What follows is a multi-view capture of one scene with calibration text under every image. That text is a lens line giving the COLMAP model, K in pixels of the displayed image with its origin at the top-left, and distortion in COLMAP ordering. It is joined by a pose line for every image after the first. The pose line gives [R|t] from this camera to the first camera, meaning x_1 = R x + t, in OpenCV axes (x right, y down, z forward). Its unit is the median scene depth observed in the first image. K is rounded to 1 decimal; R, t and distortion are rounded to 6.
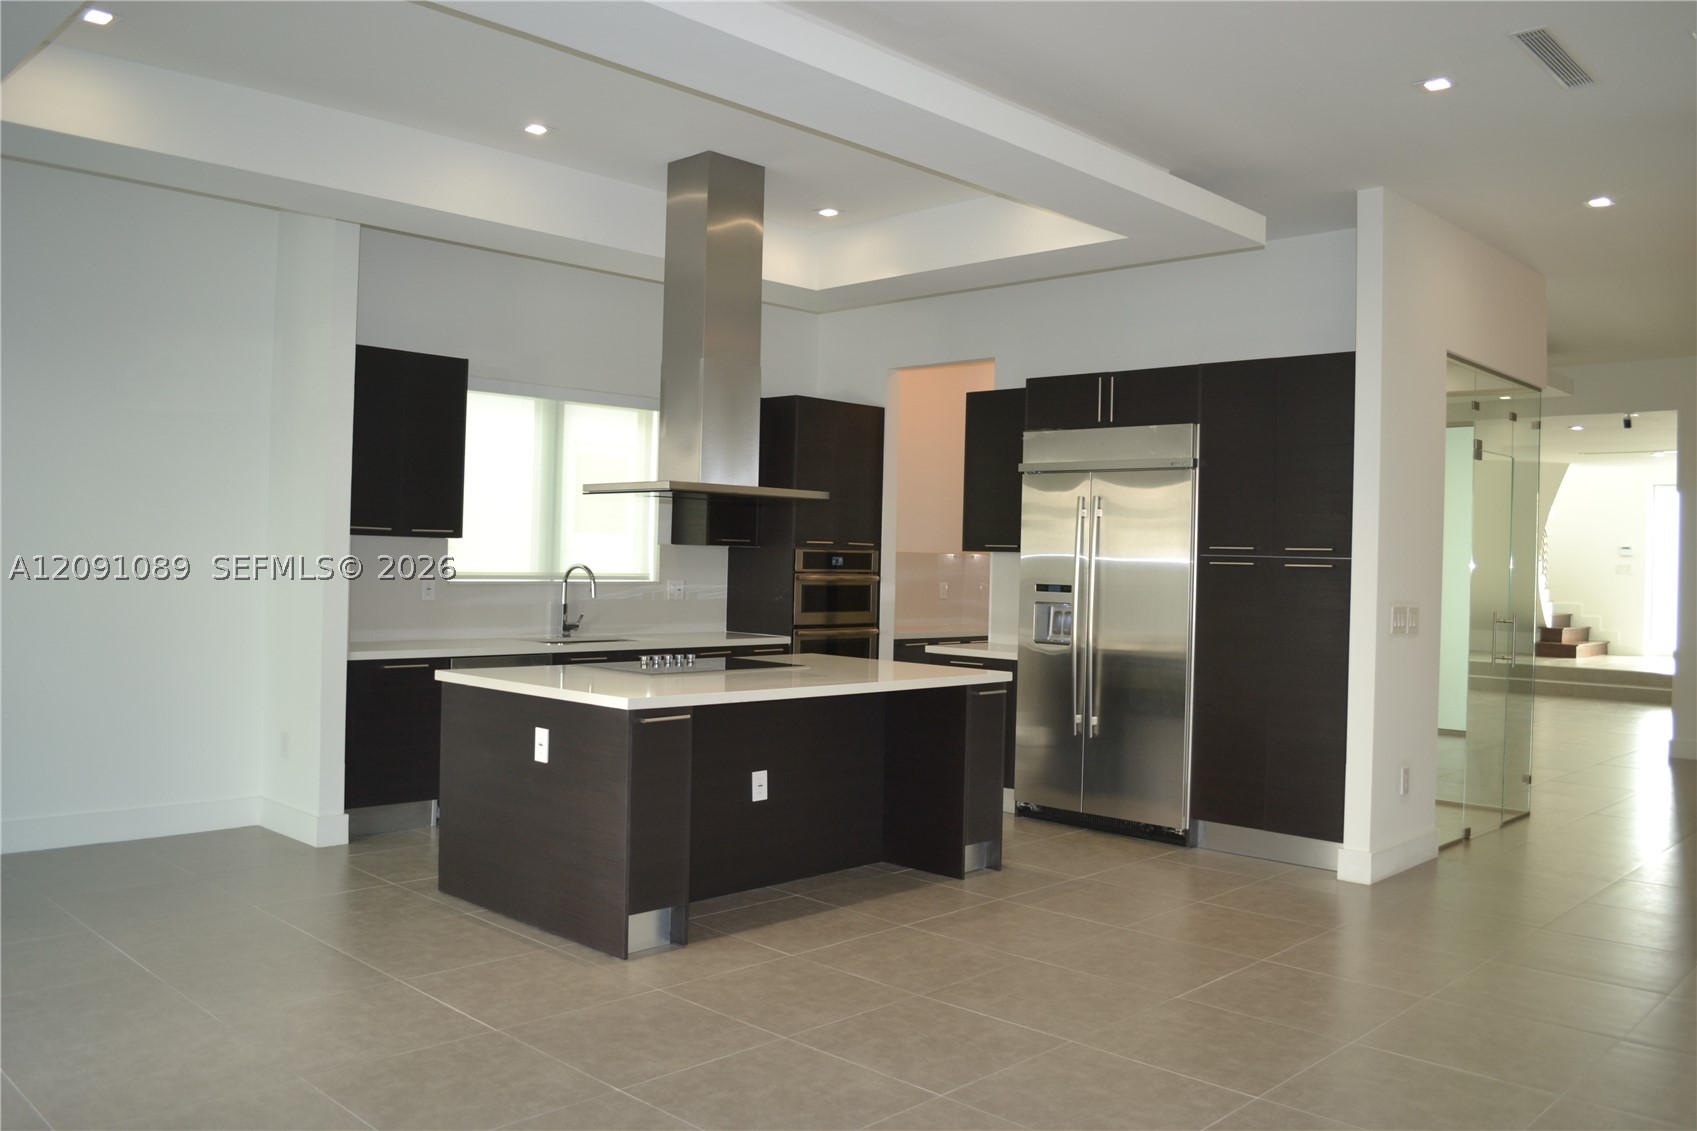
lens RADIAL K [[1365.7, 0, 848.5], [0, 1365.7, 565.5], [0, 0, 1]] dist [-0.074549, -0.000895]
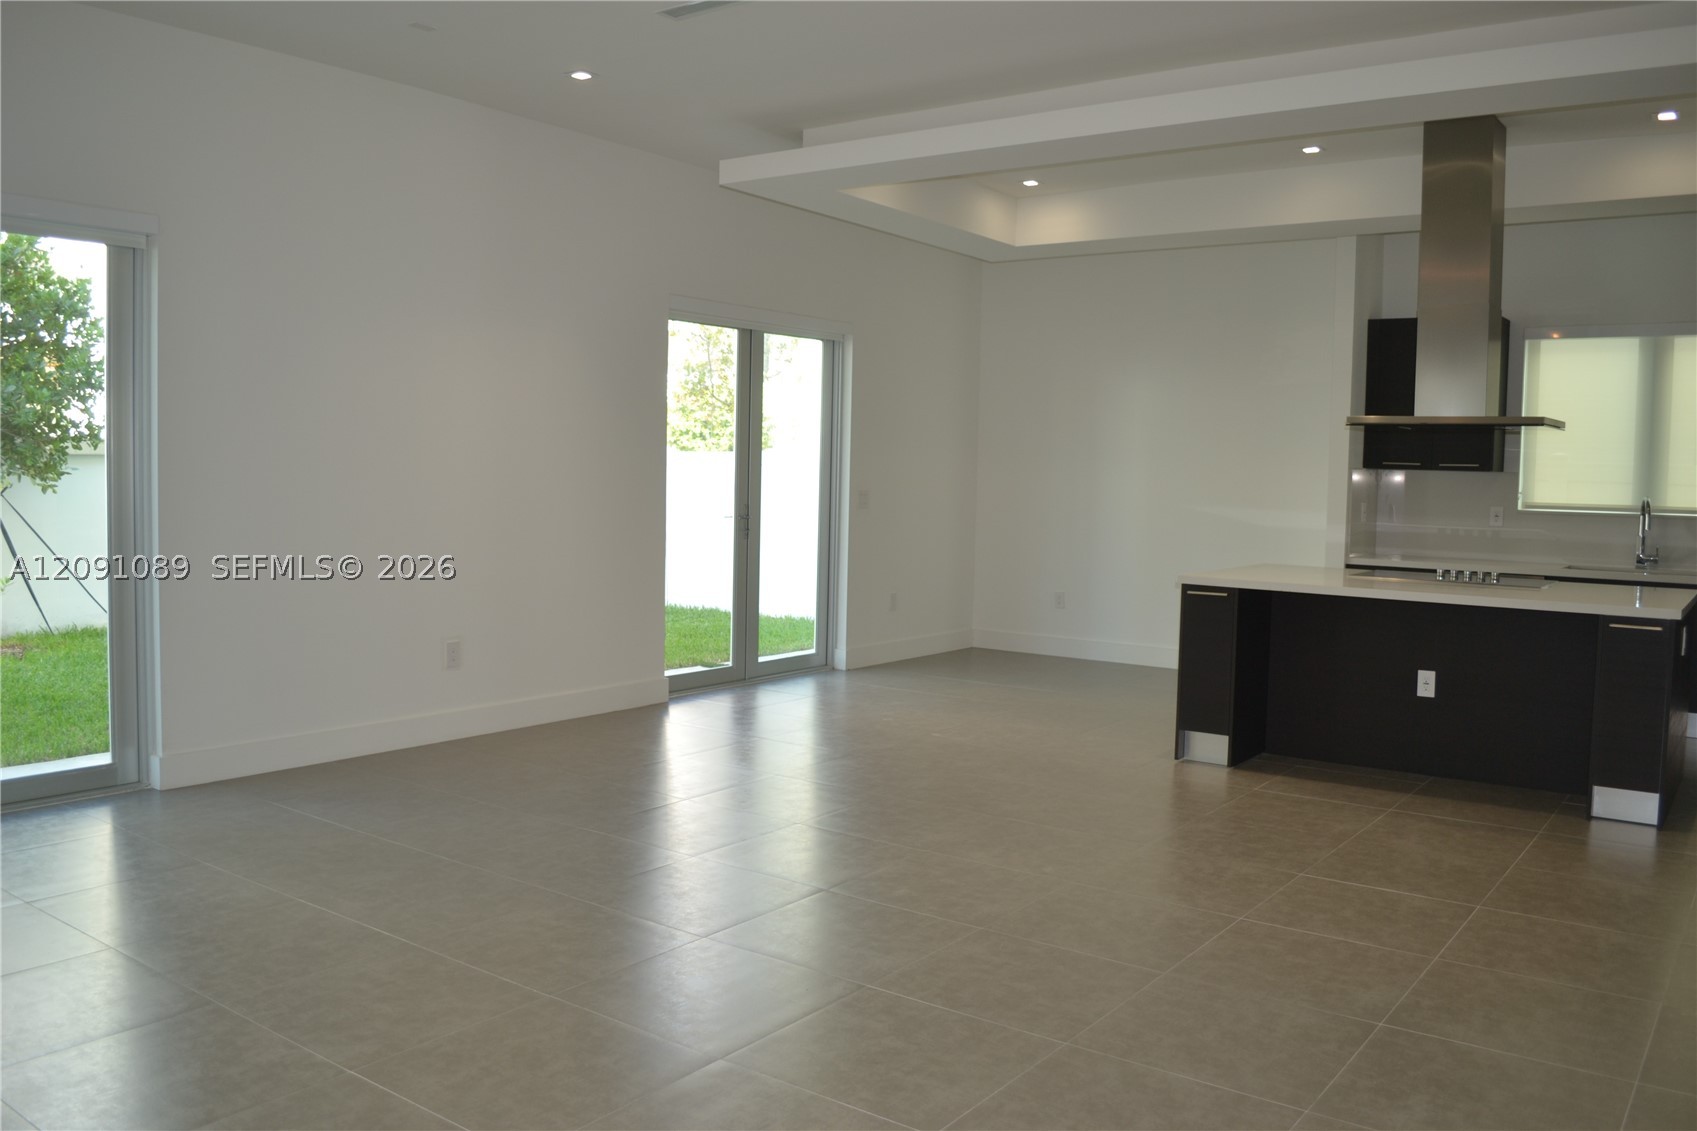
lens RADIAL K [[1365.7, 0, 848.5], [0, 1365.7, 565.5], [0, 0, 1]] dist [-0.074549, -0.000895]
pose [[0.132495, 0.050576, -0.989892, 0.810402], [-0.023268, 0.998581, 0.047905, 0.018678], [0.990911, 0.016686, 0.133484, 0.316869]]
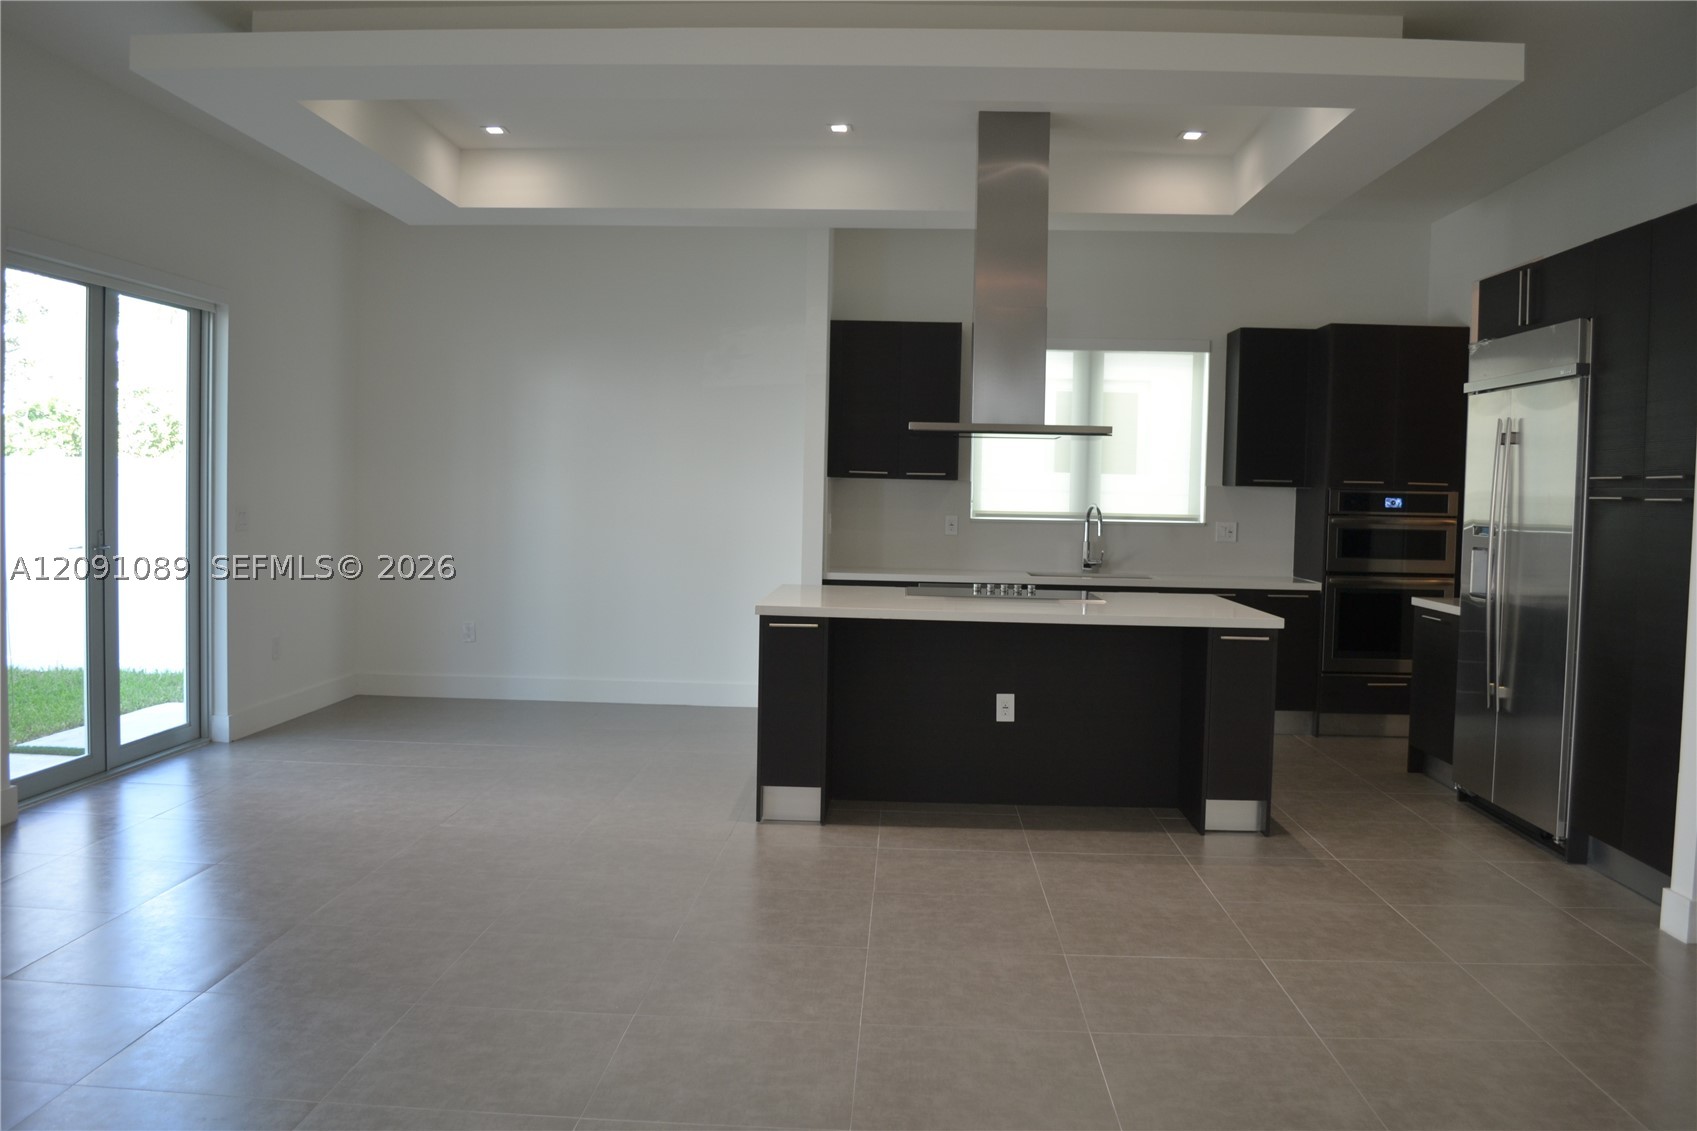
lens RADIAL K [[1365.7, 0, 848.5], [0, 1365.7, 565.5], [0, 0, 1]] dist [-0.074549, -0.000895]
pose [[0.660090, 0.031434, -0.750528, 0.540974], [-0.008409, 0.999371, 0.034460, 0.013404], [0.751139, -0.016435, 0.659939, 0.178138]]
